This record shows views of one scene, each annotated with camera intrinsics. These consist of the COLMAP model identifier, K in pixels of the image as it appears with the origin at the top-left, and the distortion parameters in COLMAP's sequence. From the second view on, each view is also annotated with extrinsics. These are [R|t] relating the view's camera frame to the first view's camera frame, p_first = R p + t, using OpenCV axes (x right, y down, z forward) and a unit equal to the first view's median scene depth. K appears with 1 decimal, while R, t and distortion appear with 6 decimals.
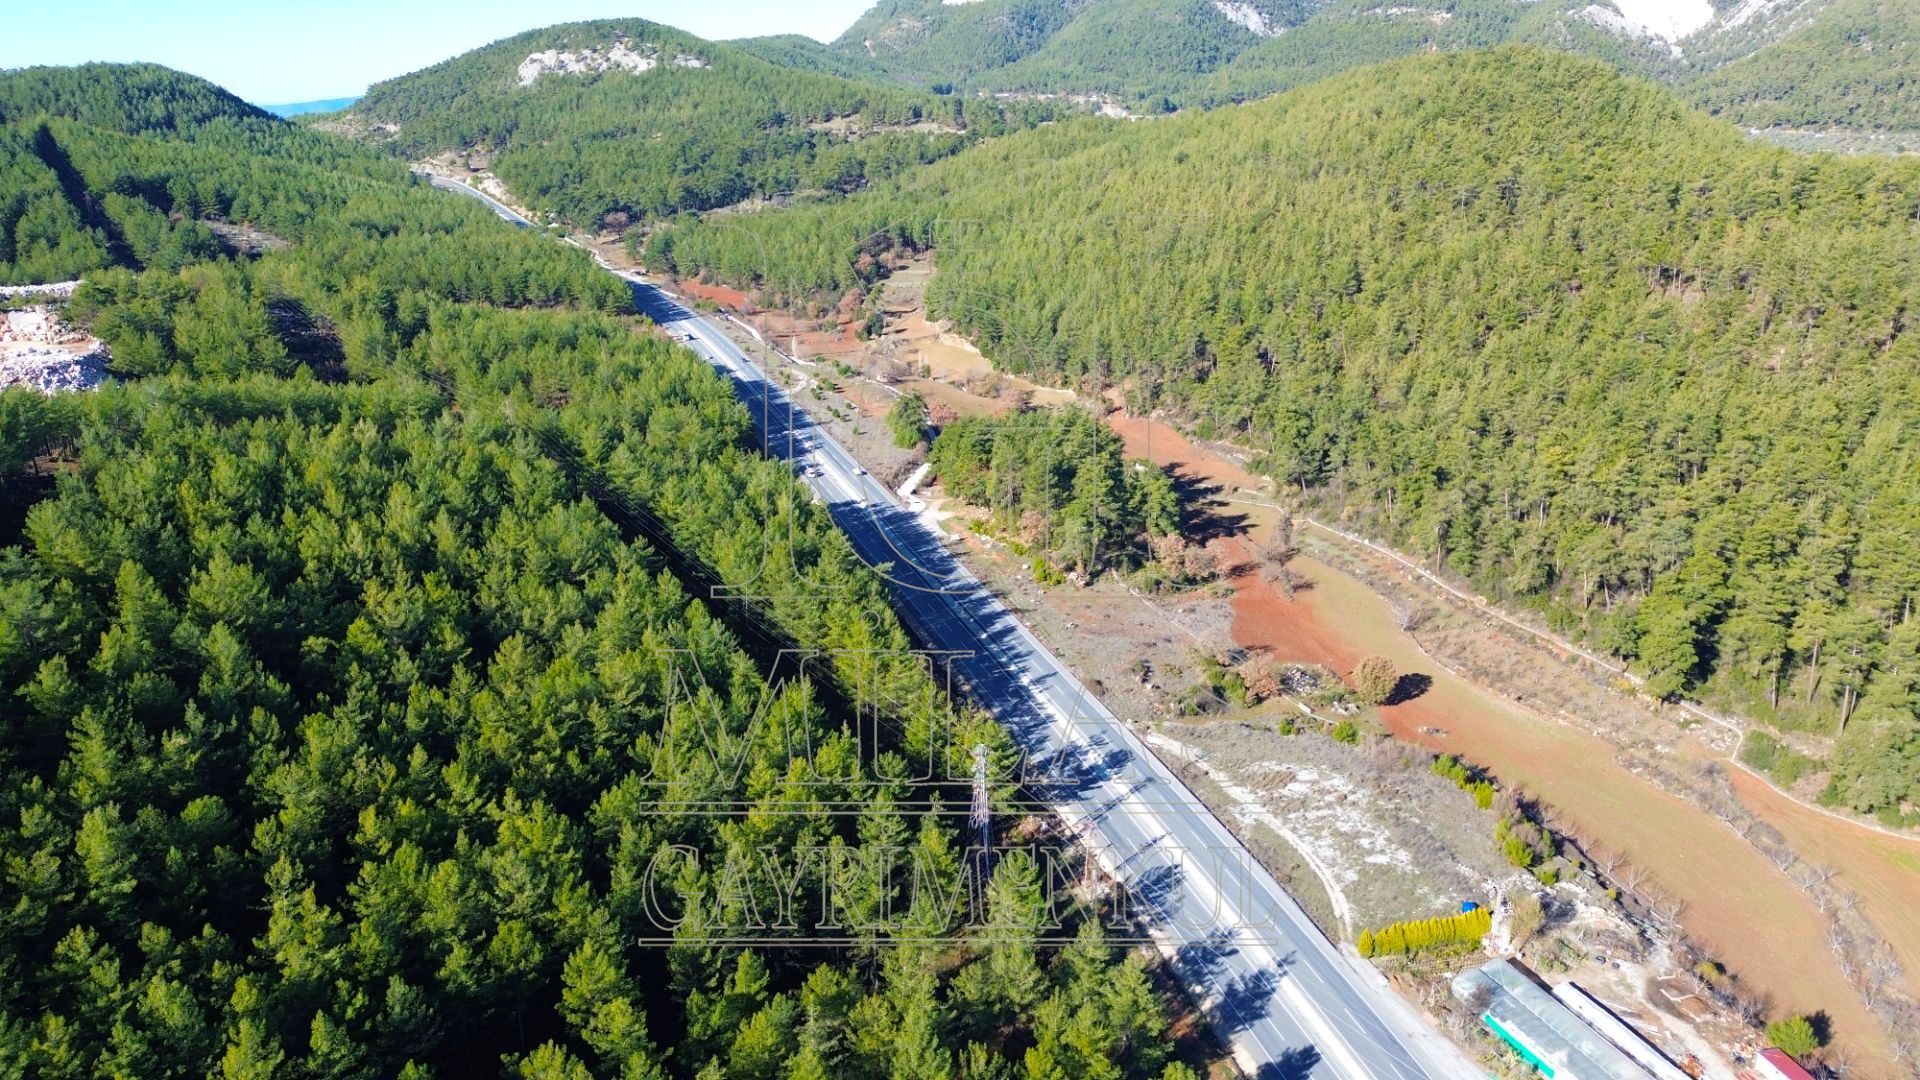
lens RADIAL K [[1334.8, 0, 960.0], [0, 1334.8, 540.0], [0, 0, 1]] dist [0.066541, -0.067948]
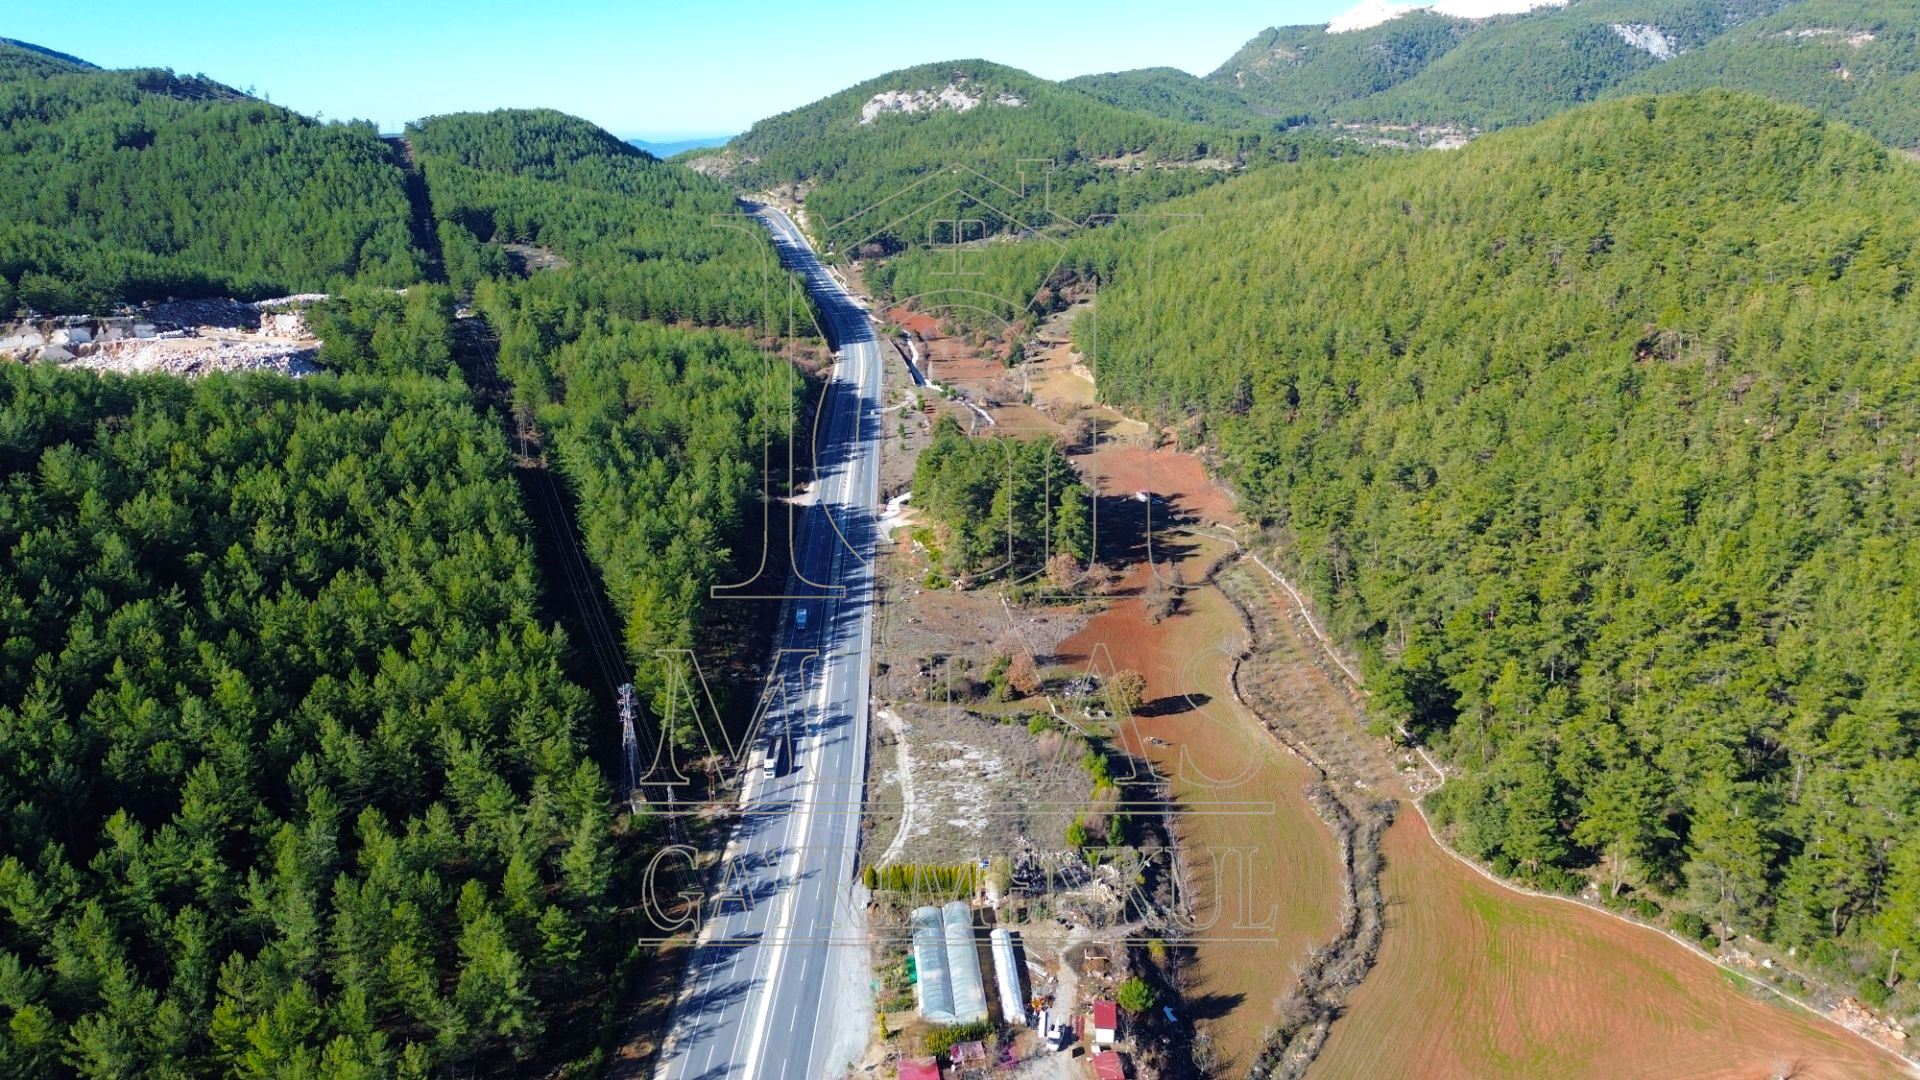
lens RADIAL K [[1334.8, 0, 960.0], [0, 1334.8, 540.0], [0, 0, 1]] dist [0.066541, -0.067948]
pose [[0.956904, 0.083445, -0.278158, 0.284028], [-0.088452, 0.996065, -0.005478, -0.001673], [0.276606, 0.029846, 0.960520, -0.061825]]
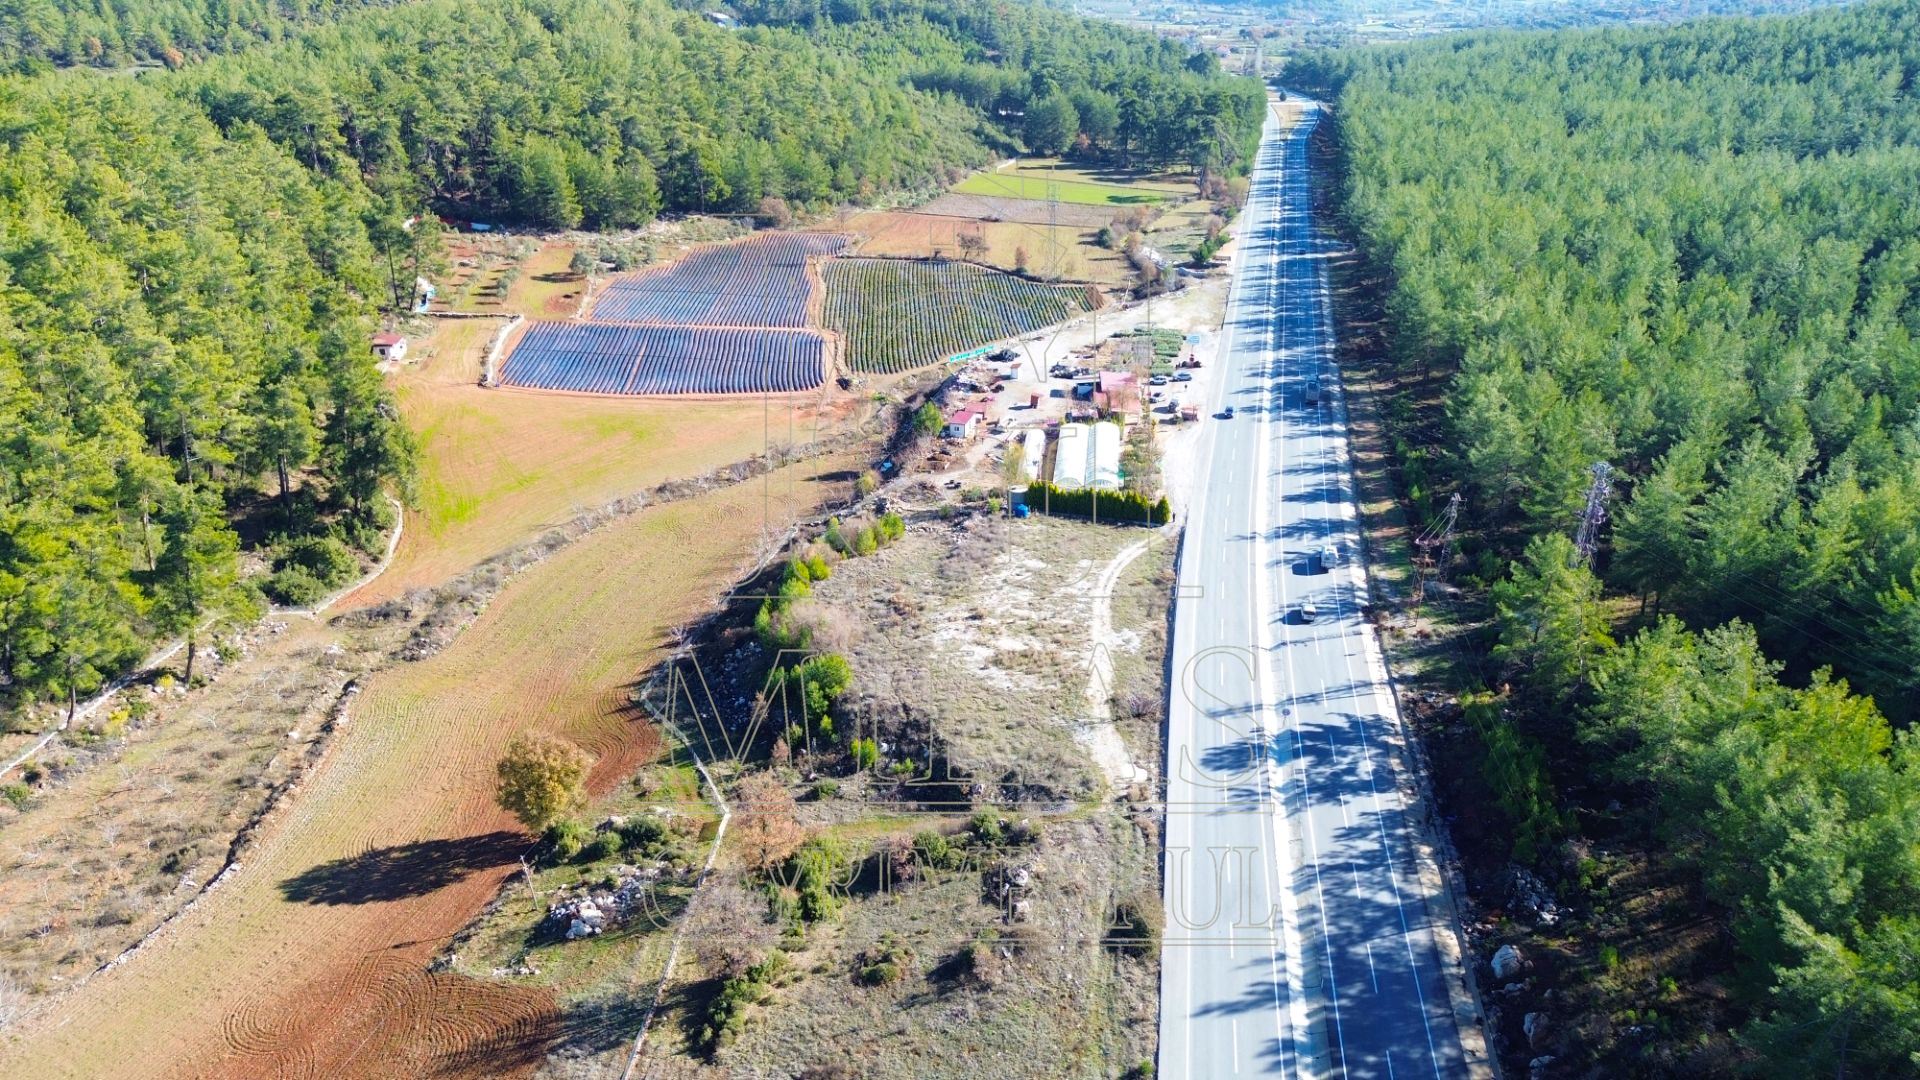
lens RADIAL K [[1347.5, 0, 946.4], [0, 1347.5, 537.2], [0, 0, 1]] dist [0.148323, -0.285679]
pose [[-0.873005, -0.206713, 0.441737, -0.004287], [0.147532, 0.751372, 0.643176, -0.150125], [-0.464862, 0.626666, -0.625455, 0.710444]]
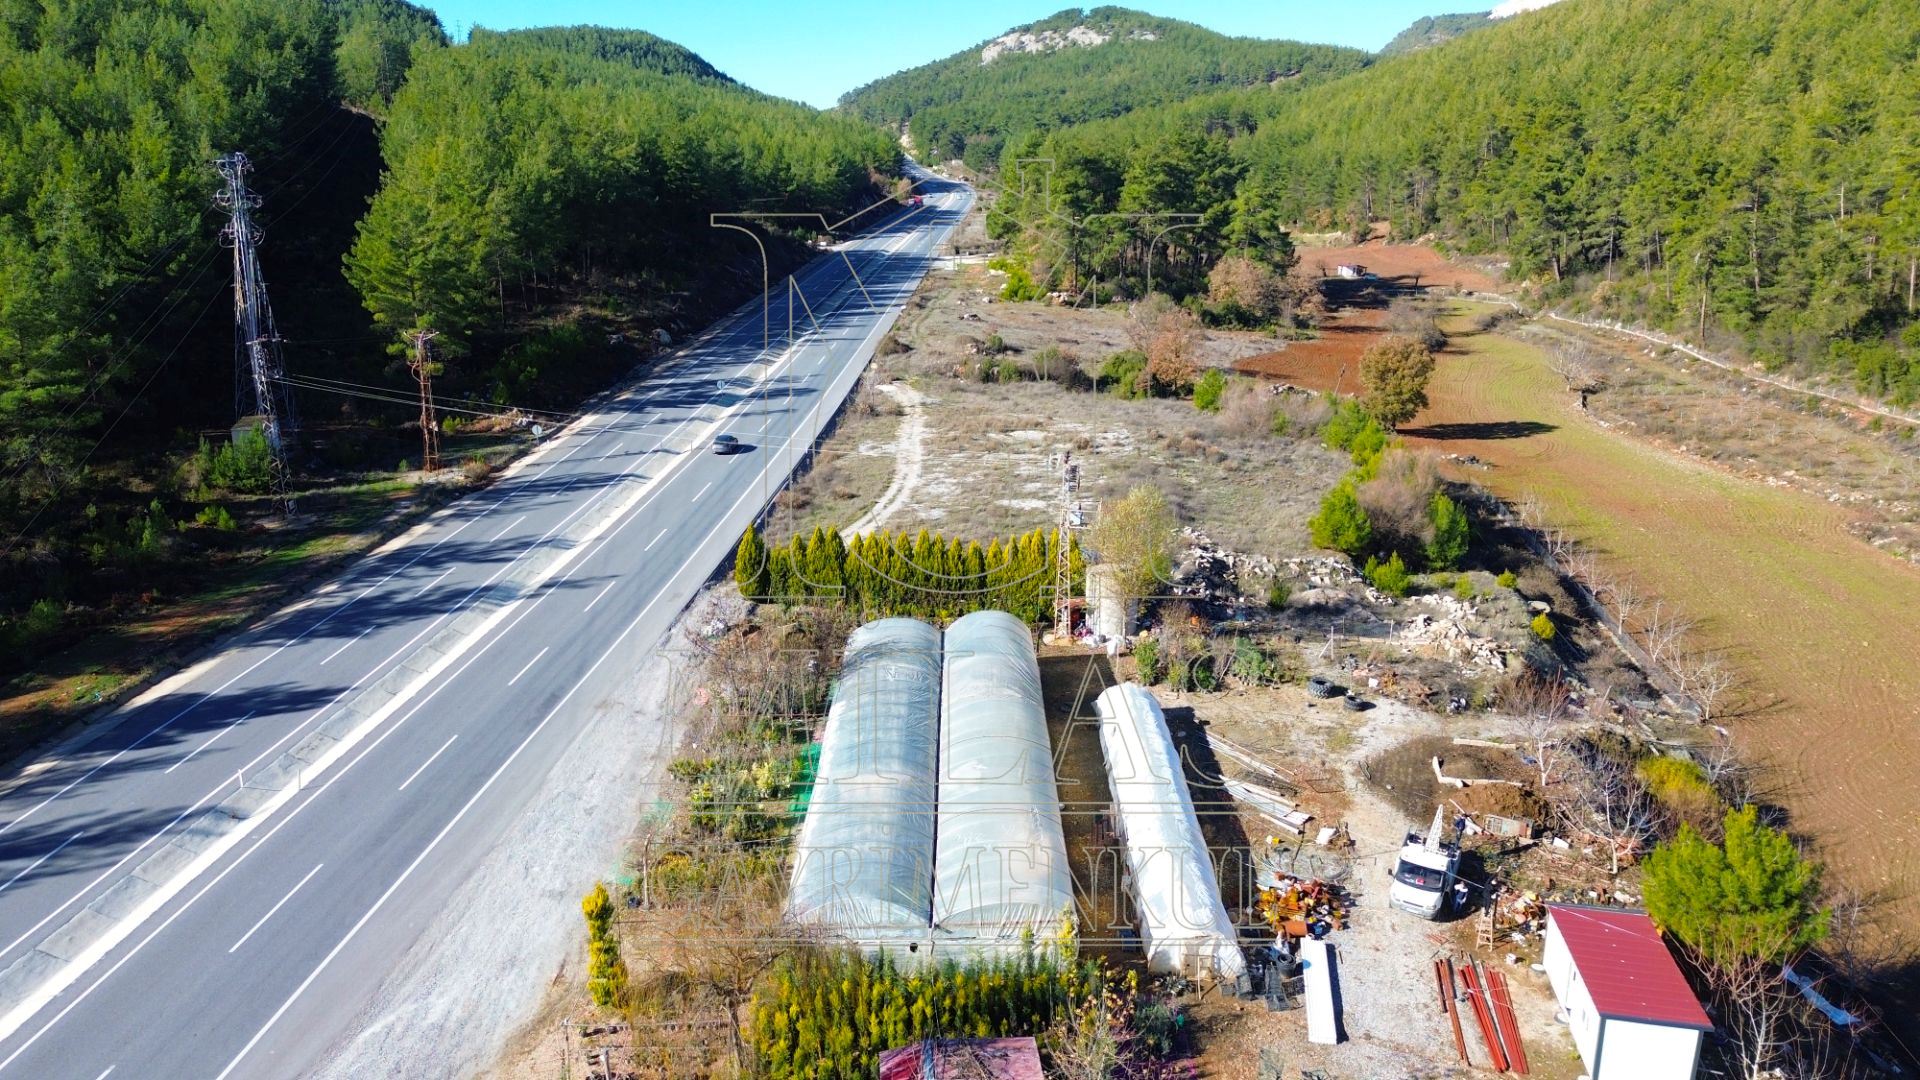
lens RADIAL K [[1351.5, 0, 961.3], [0, 1351.5, 528.9], [0, 0, 1]] dist [0.063355, -0.066996]
pose [[0.926881, 0.104587, -0.360491, 0.210940], [-0.123285, 0.991942, -0.029201, 0.120436], [0.354532, 0.071509, 0.932306, 0.258793]]
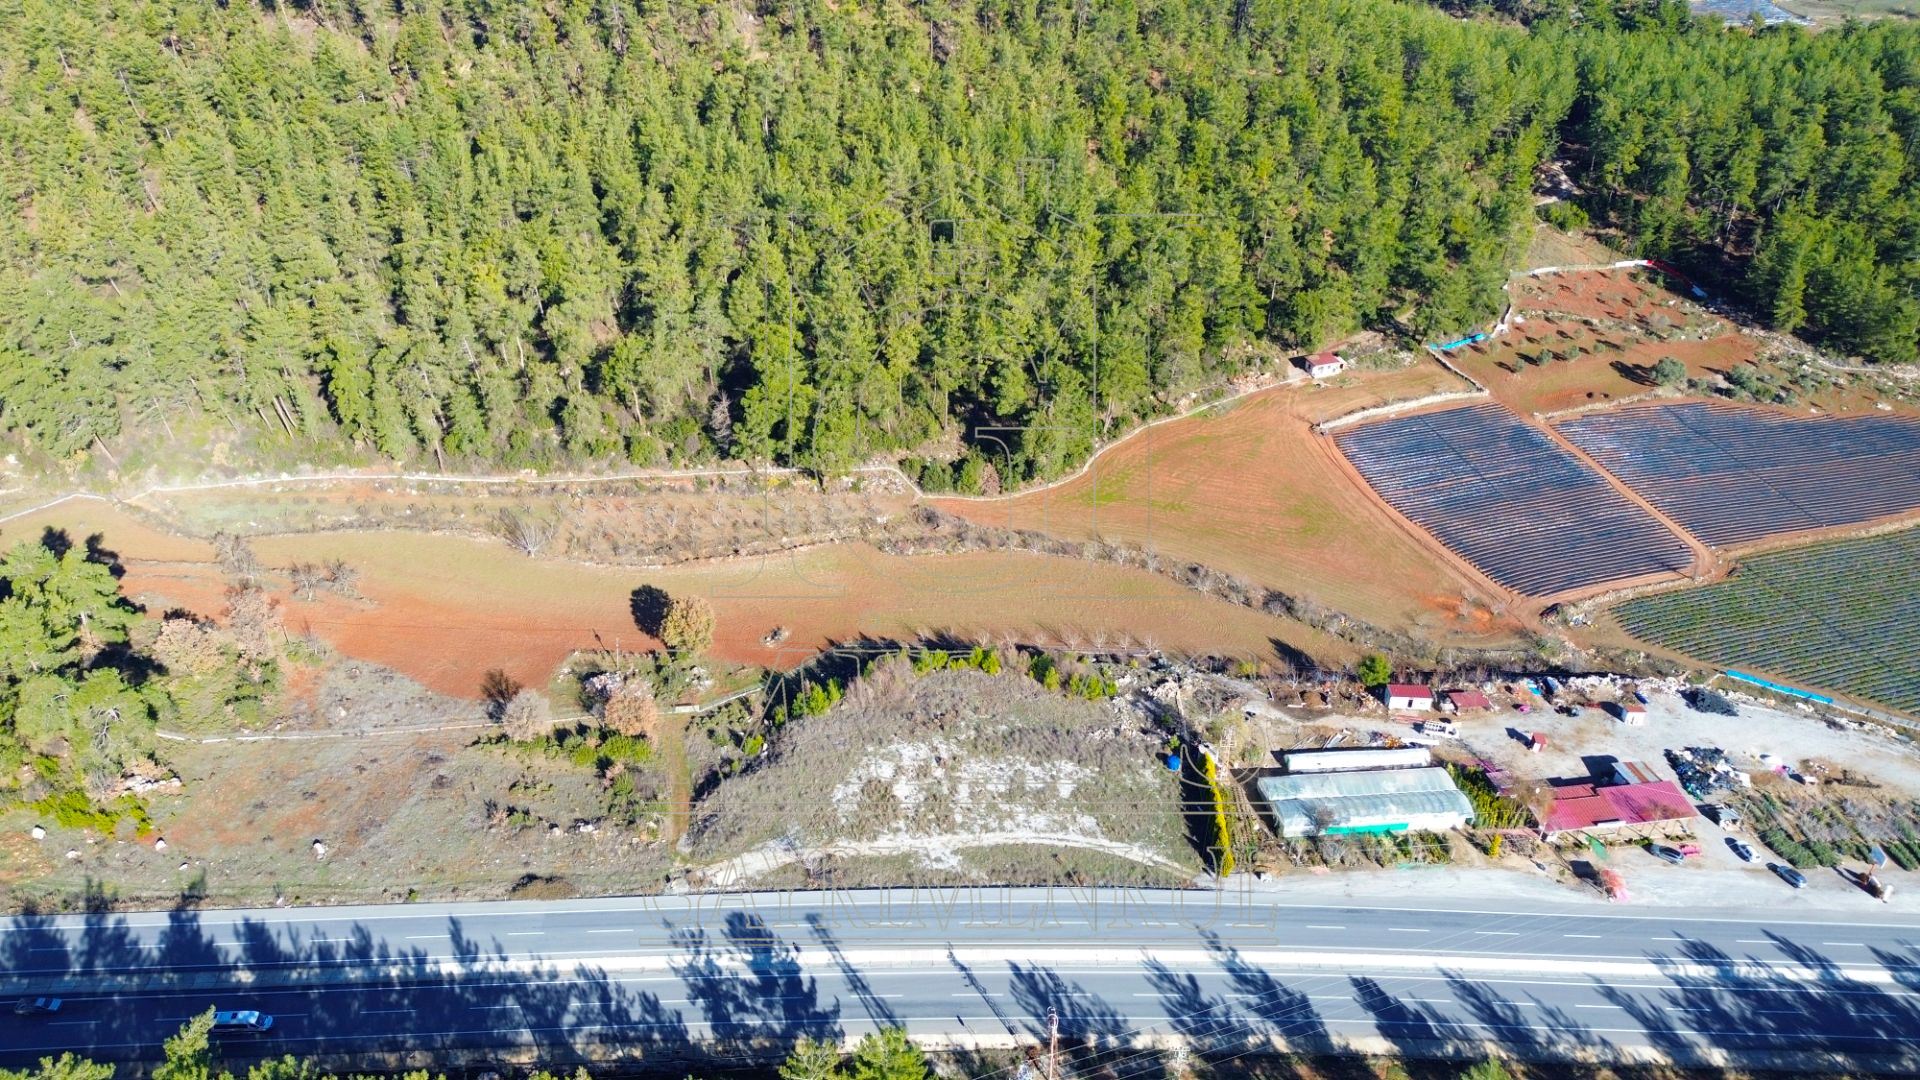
lens RADIAL K [[1351.5, 0, 961.3], [0, 1351.5, 528.9], [0, 0, 1]] dist [0.063355, -0.066996]
pose [[0.275038, -0.517777, 0.810100, -0.165138], [0.296649, 0.847187, 0.440765, -0.154069], [-0.914524, 0.119088, 0.386606, 0.318100]]
